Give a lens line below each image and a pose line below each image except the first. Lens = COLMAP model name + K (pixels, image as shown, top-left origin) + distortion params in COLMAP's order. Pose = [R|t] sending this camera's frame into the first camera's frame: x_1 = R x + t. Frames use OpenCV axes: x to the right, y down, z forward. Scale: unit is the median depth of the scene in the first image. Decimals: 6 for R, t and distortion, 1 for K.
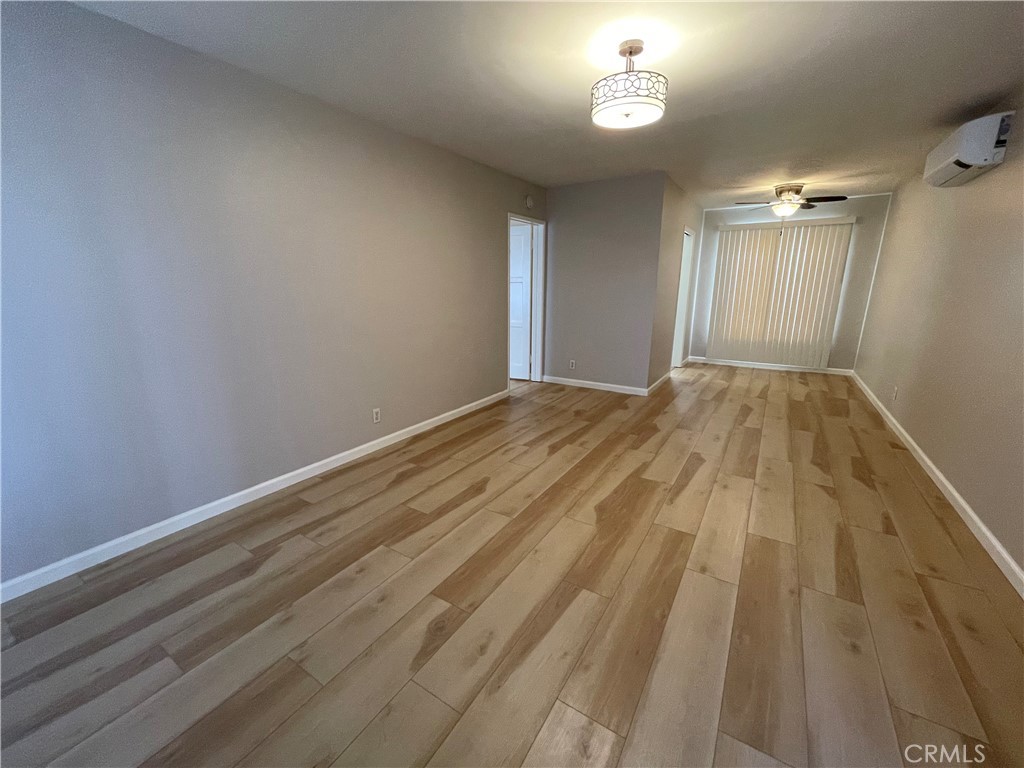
lens RADIAL K [[415.0, 0, 507.7], [0, 415.0, 386.6], [0, 0, 1]] dist [-0.004462, 0.001706]
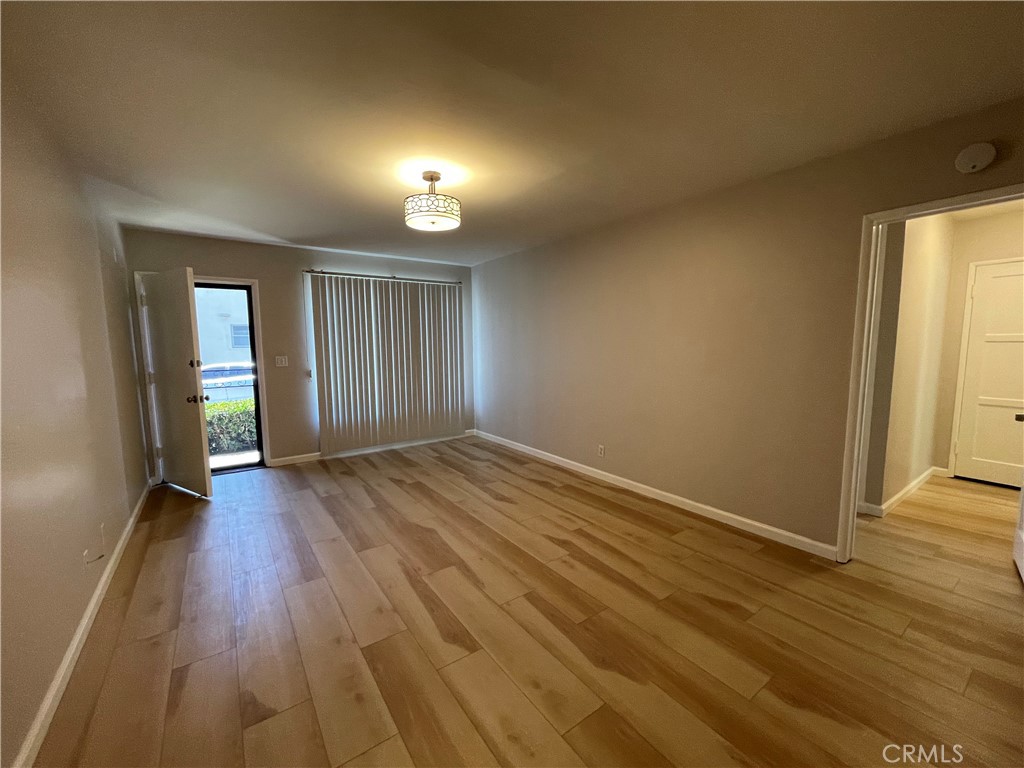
lens RADIAL K [[415.0, 0, 505.8], [0, 415.0, 392.6], [0, 0, 1]] dist [-0.004462, 0.001706]
pose [[-0.378053, 0.120095, -0.917962, 0.731300], [-0.214253, 0.953282, 0.212953, -0.241207], [0.900651, 0.277183, -0.334660, 0.905444]]
